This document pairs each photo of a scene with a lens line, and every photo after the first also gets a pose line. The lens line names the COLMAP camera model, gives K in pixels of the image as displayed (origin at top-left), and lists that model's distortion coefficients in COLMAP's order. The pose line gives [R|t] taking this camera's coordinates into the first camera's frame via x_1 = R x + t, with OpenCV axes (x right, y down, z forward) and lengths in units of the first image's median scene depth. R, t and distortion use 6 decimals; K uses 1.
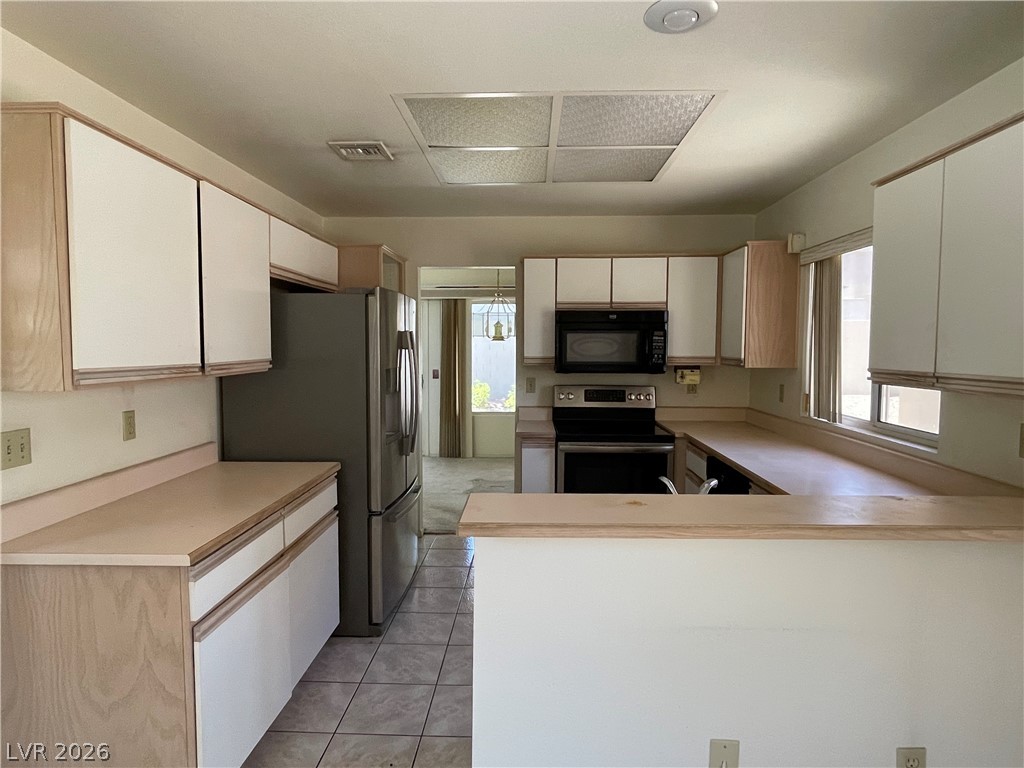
lens RADIAL K [[572.0, 0, 541.2], [0, 572.0, 380.8], [0, 0, 1]] dist [0.000819, -0.001638]
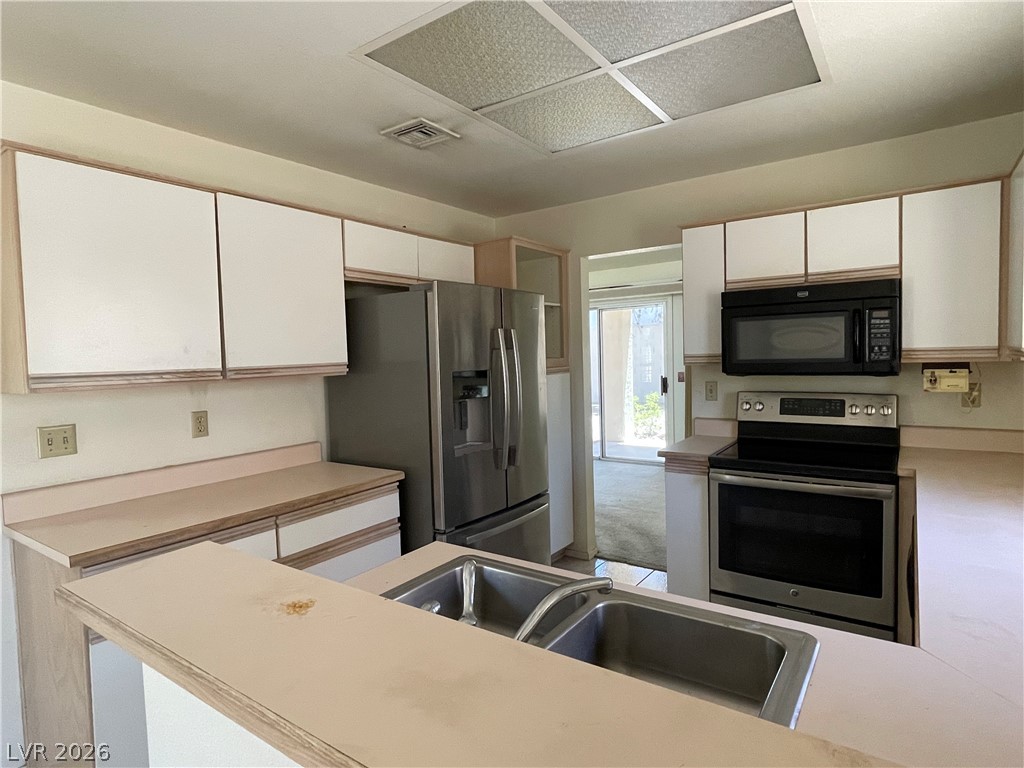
lens RADIAL K [[572.0, 0, 541.2], [0, 572.0, 380.8], [0, 0, 1]] dist [0.000819, -0.001638]
pose [[0.830385, 0.001436, -0.557189, 0.245696], [-0.003863, 0.999987, -0.003179, -0.003110], [0.557177, 0.004792, 0.830380, 0.238387]]
